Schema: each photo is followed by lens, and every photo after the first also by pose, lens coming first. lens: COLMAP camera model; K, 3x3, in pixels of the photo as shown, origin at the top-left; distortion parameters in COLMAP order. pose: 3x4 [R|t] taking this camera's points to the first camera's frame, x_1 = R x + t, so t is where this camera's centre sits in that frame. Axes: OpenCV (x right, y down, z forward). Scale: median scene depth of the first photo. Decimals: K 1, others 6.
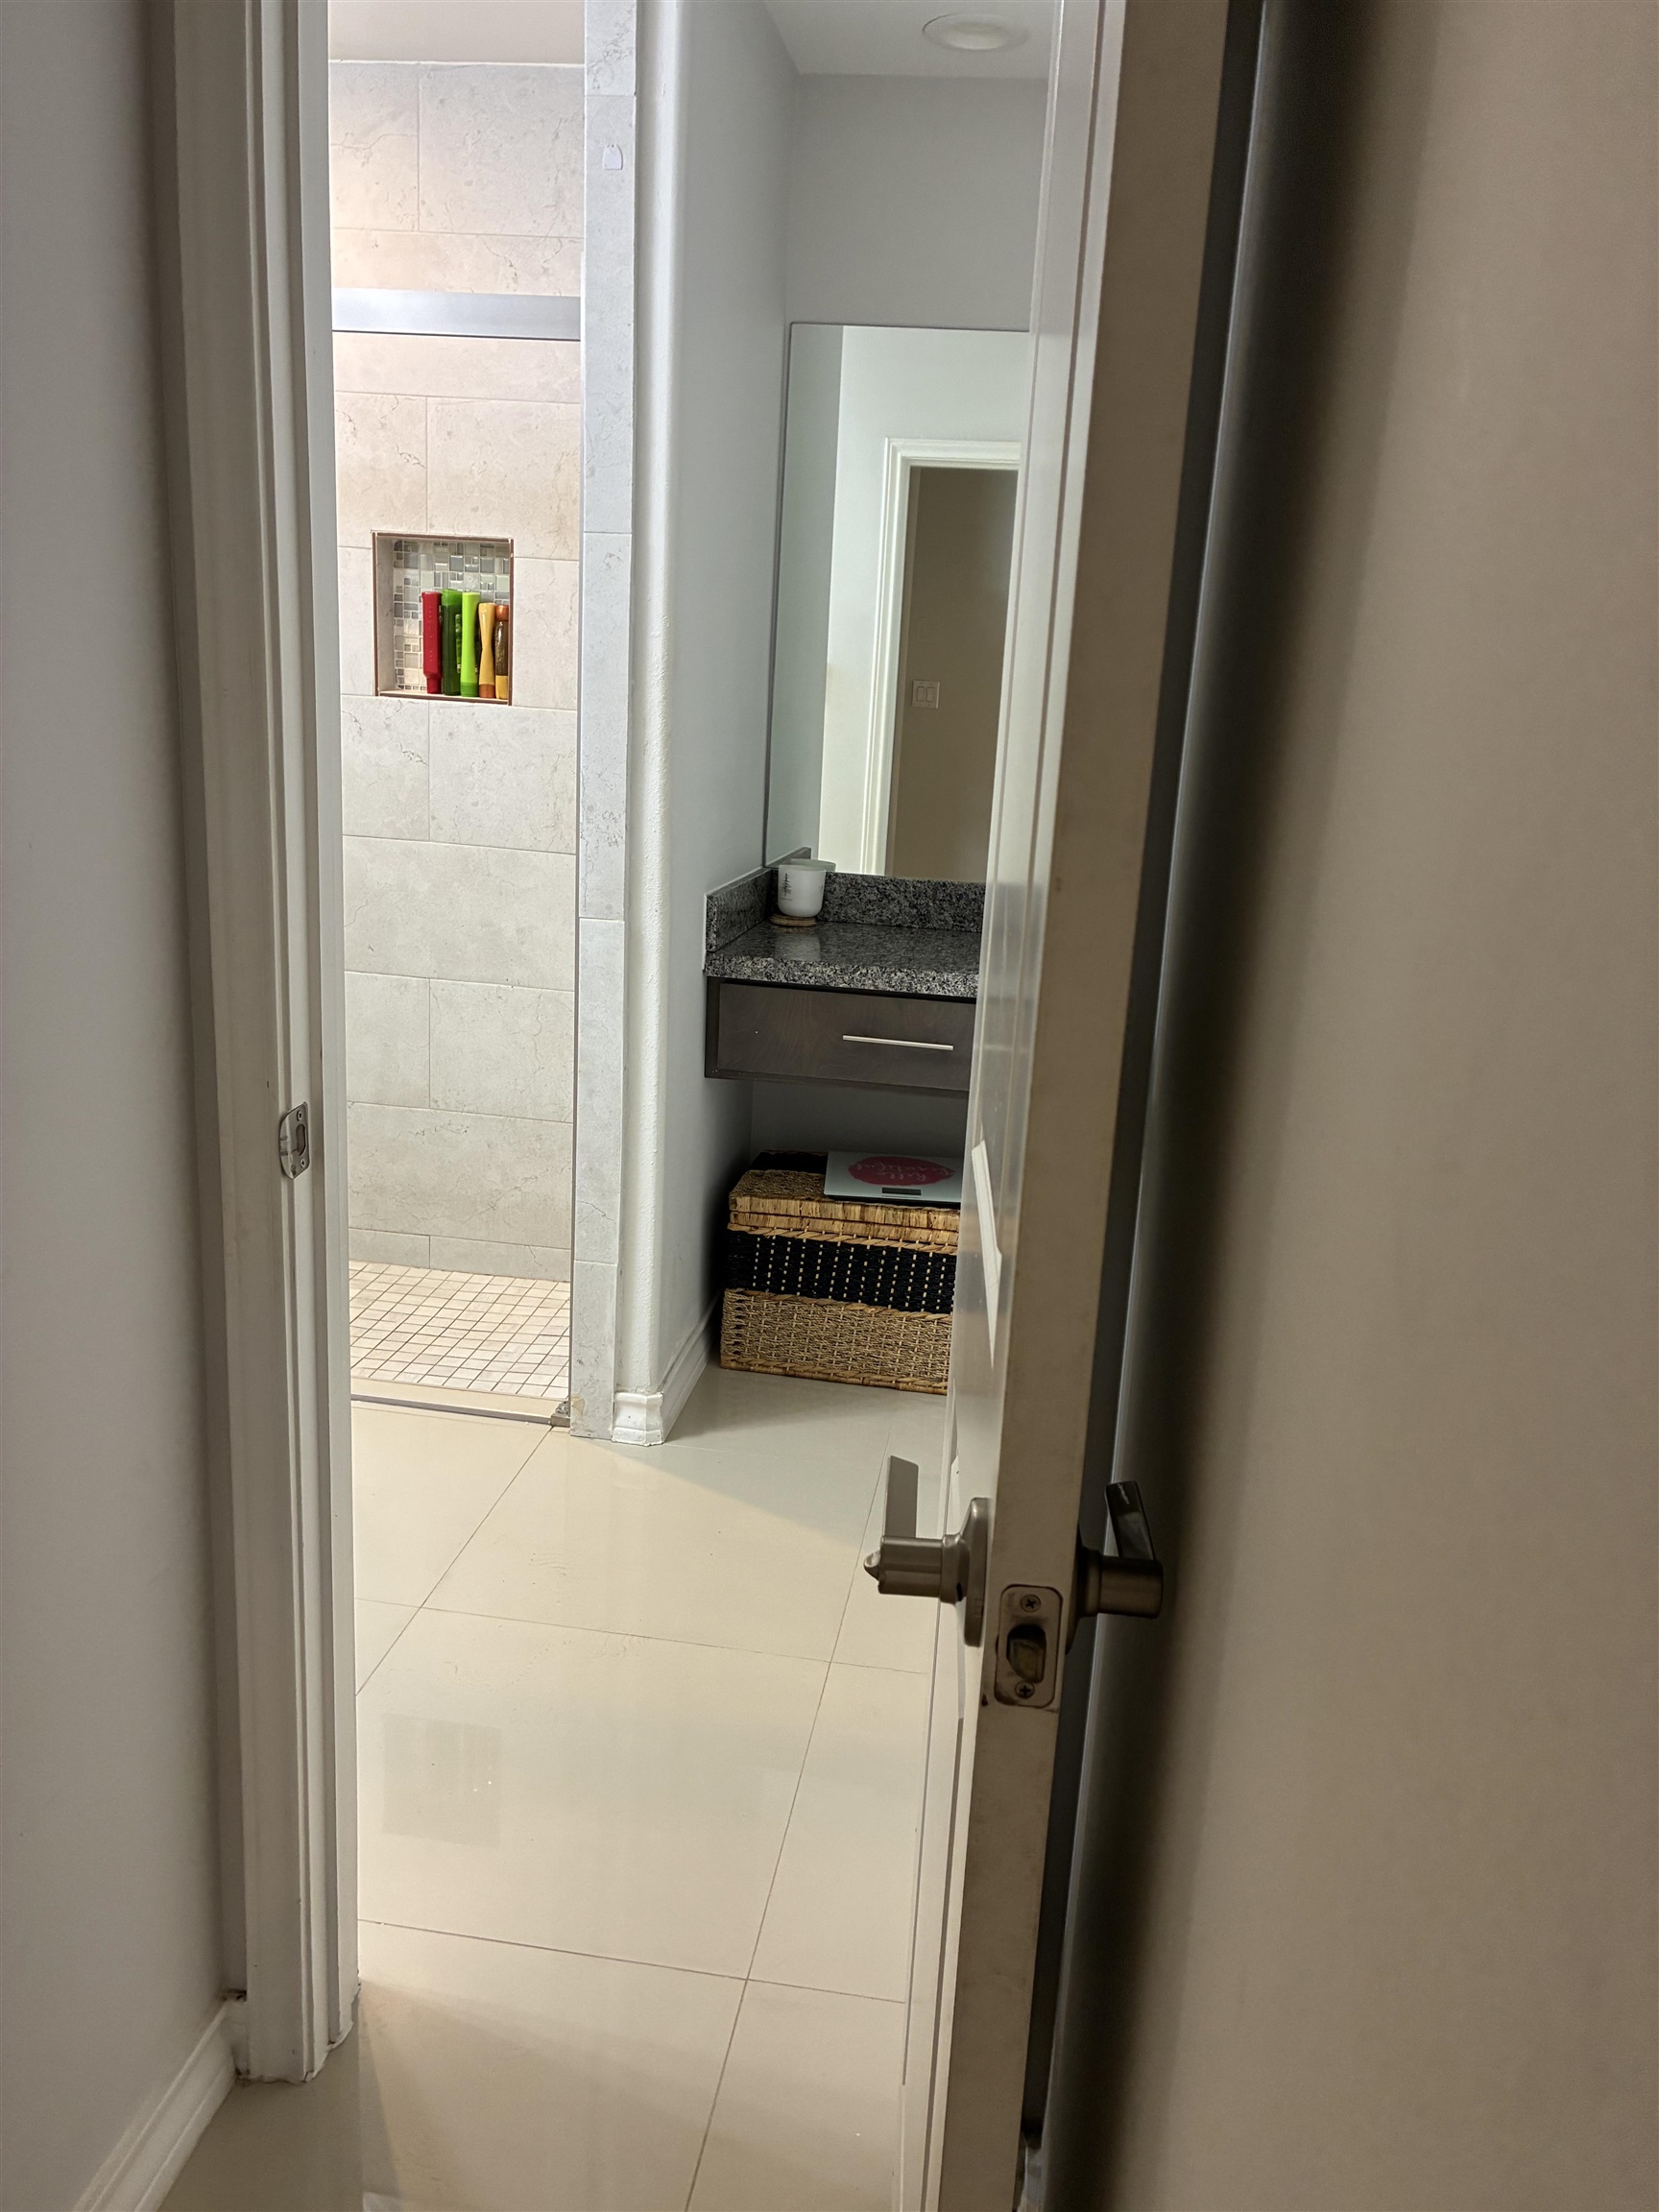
lens RADIAL K [[1737.7, 0, 829.5], [0, 1737.7, 1106.0], [0, 0, 1]] dist [0.046828, -0.000669]
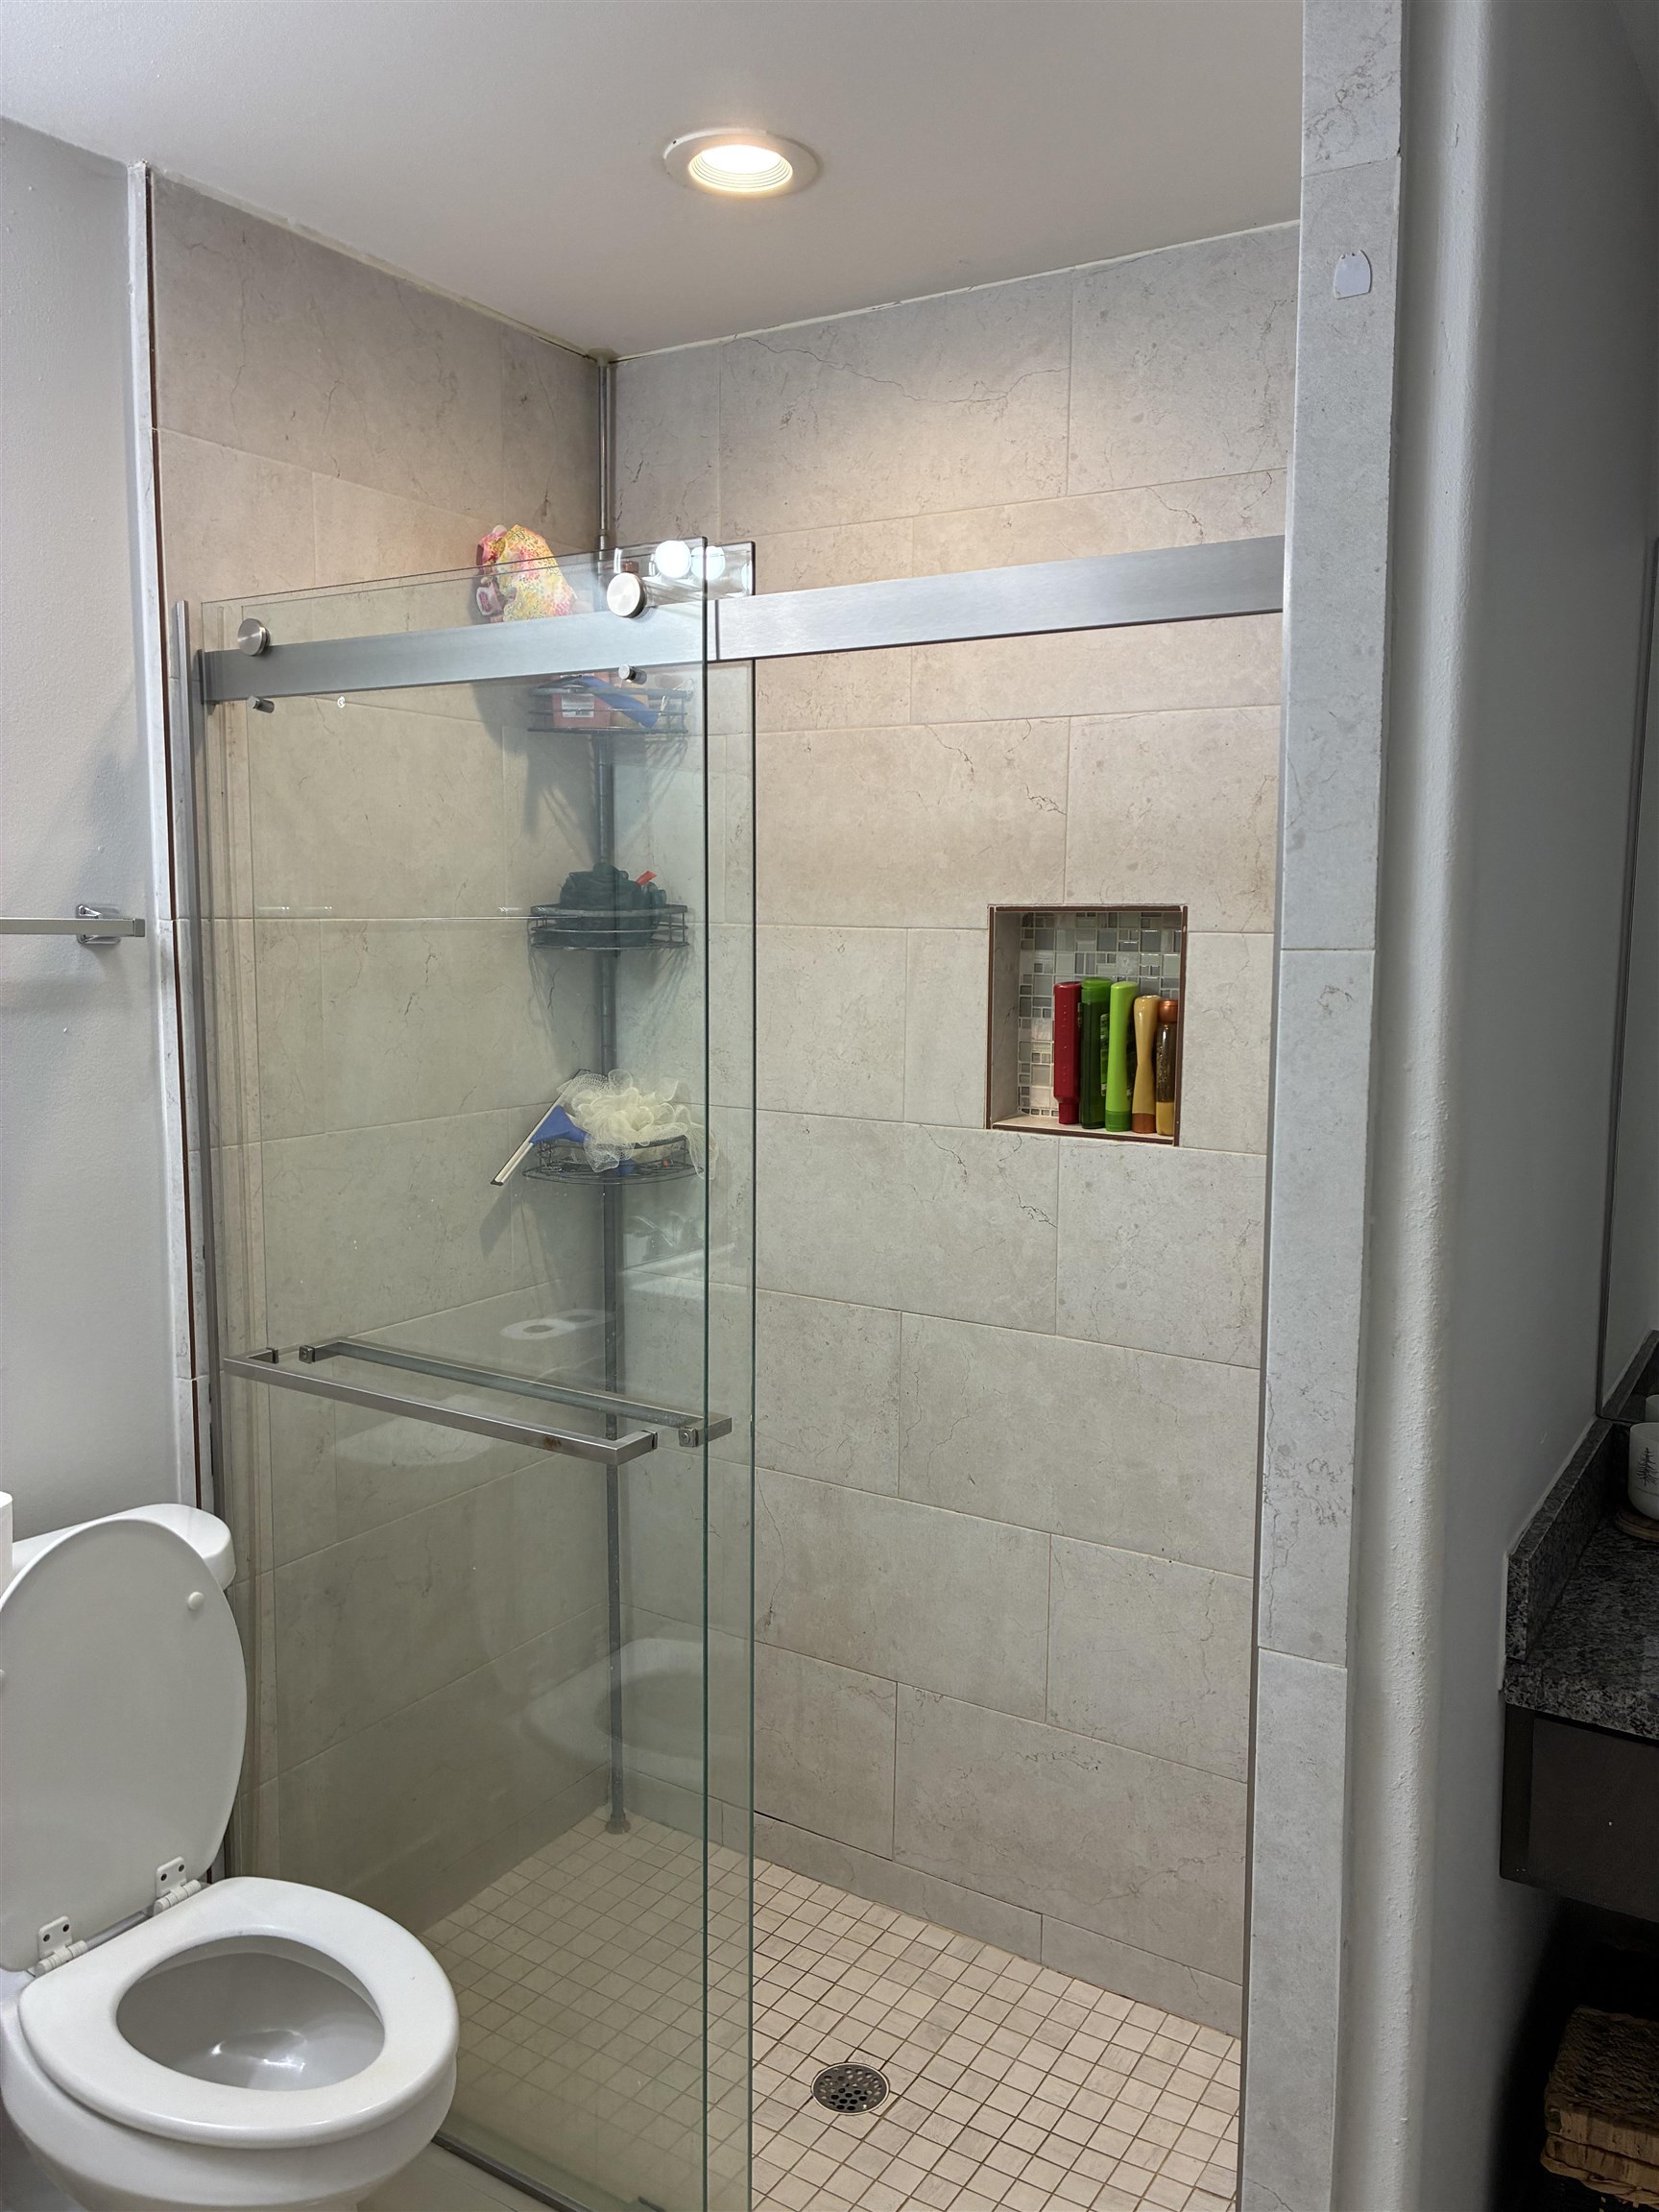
lens RADIAL K [[1664.7, 0, 830.9], [0, 1664.7, 1116.9], [0, 0, 1]] dist [0.036260, -0.054506]
pose [[0.912555, -0.000001, -0.408953, -0.043702], [-0.051900, 0.991914, -0.115815, -0.161032], [0.405647, 0.126912, 0.905176, 0.372962]]
